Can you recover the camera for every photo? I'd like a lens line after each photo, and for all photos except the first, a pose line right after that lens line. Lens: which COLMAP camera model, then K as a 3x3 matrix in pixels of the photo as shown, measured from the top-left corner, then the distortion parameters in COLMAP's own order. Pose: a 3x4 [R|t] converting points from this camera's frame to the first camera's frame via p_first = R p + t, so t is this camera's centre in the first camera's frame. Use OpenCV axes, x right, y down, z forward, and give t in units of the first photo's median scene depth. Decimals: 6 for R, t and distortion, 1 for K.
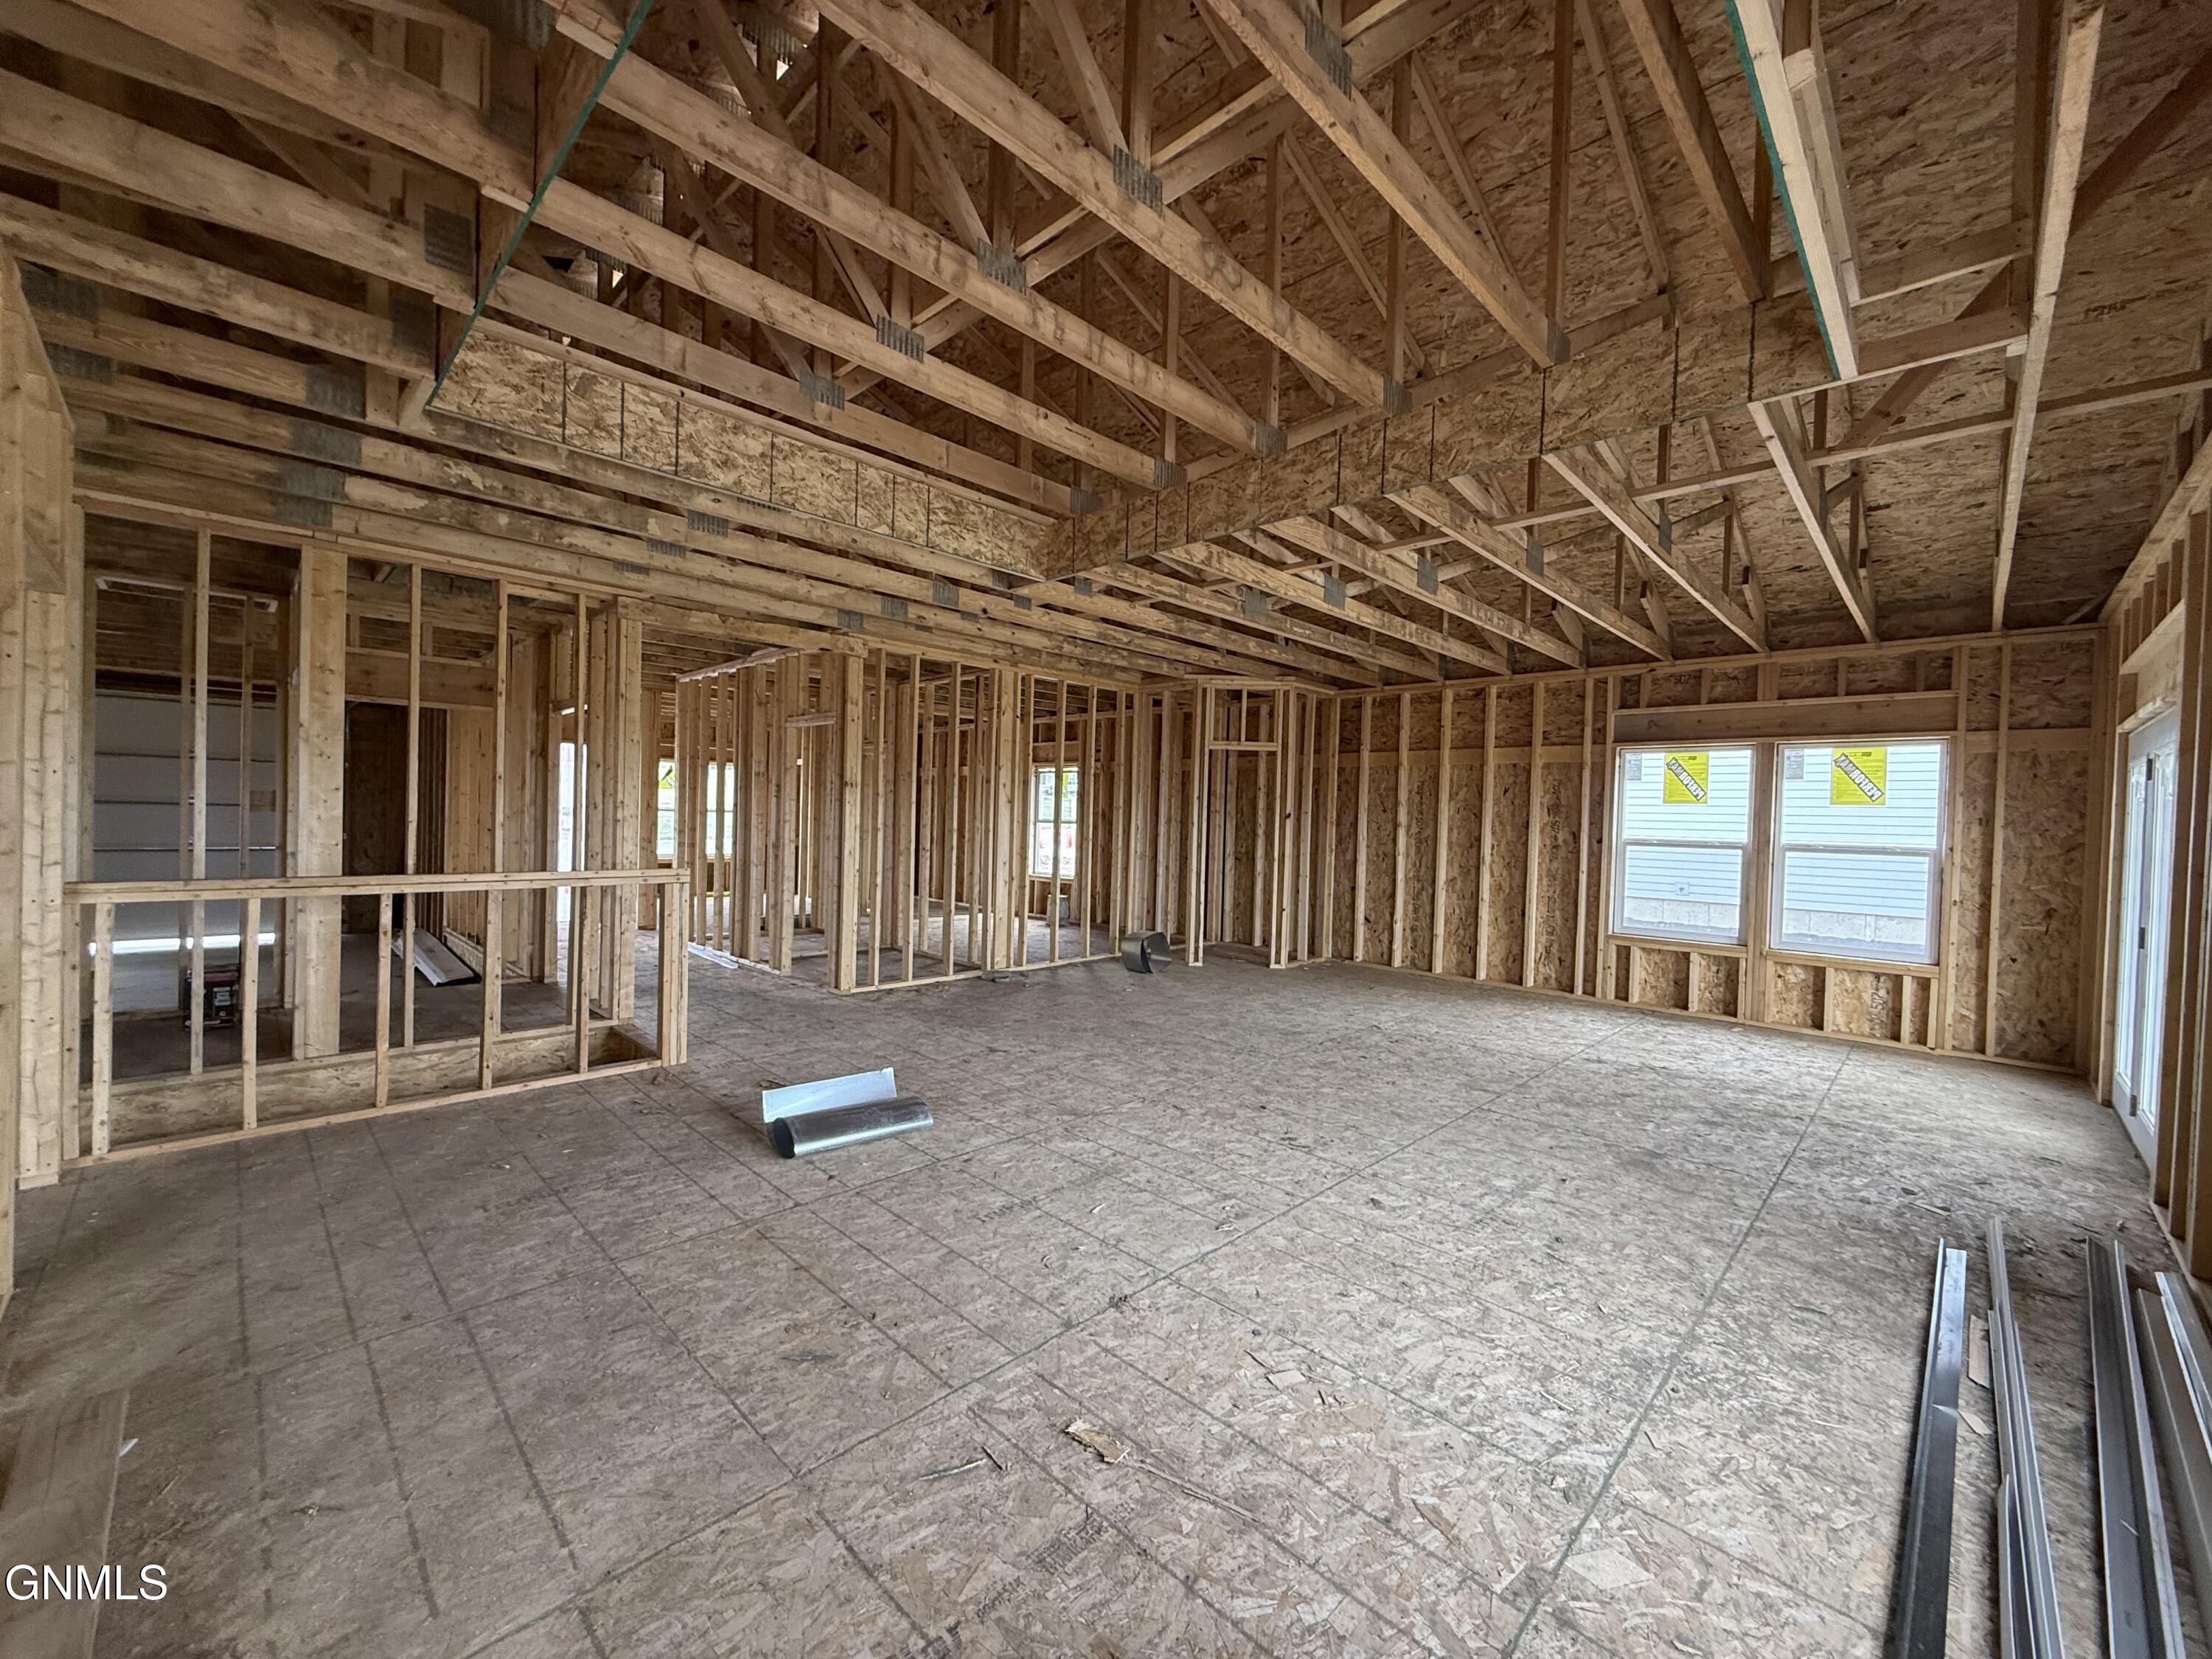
lens RADIAL K [[884.2, 0, 1101.7], [0, 884.2, 831.1], [0, 0, 1]] dist [0.001859, -0.000348]
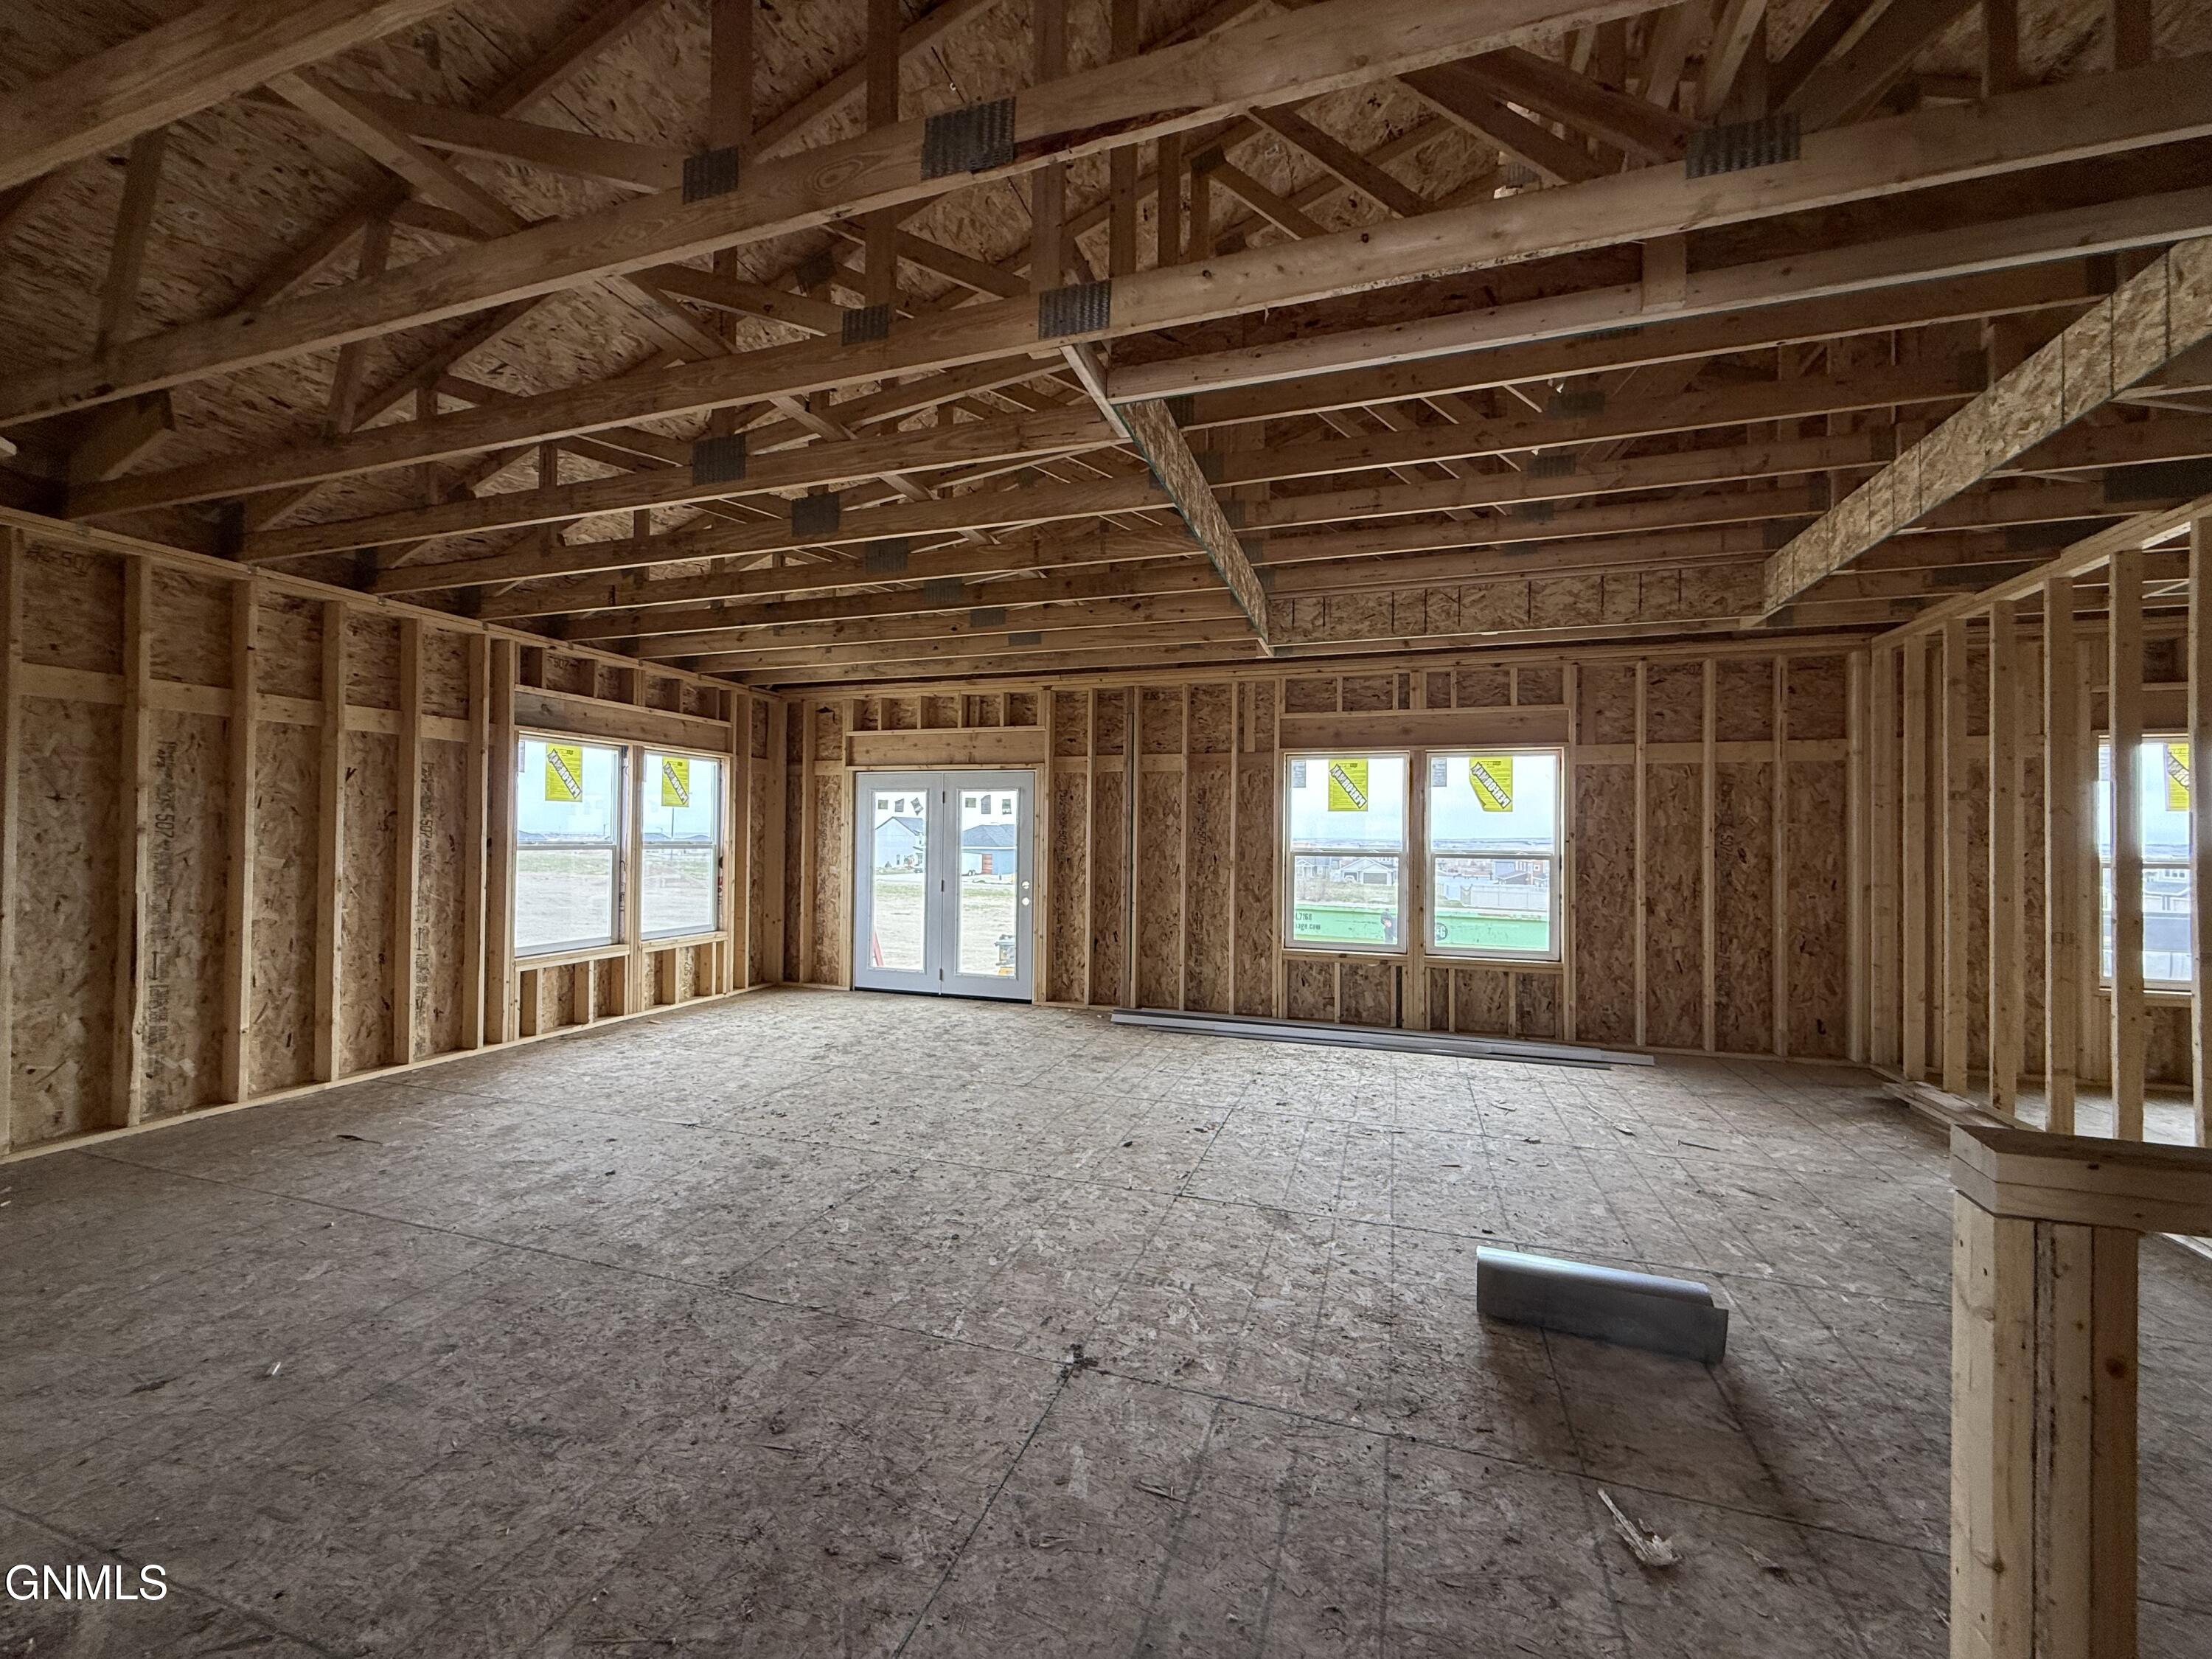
lens RADIAL K [[884.2, 0, 1096.9], [0, 884.2, 828.8], [0, 0, 1]] dist [0.001859, -0.000348]
pose [[-0.441471, -0.024586, 0.896939, -0.446857], [-0.008371, 0.999694, 0.023282, -0.031576], [-0.897236, 0.002770, -0.441542, 1.013640]]
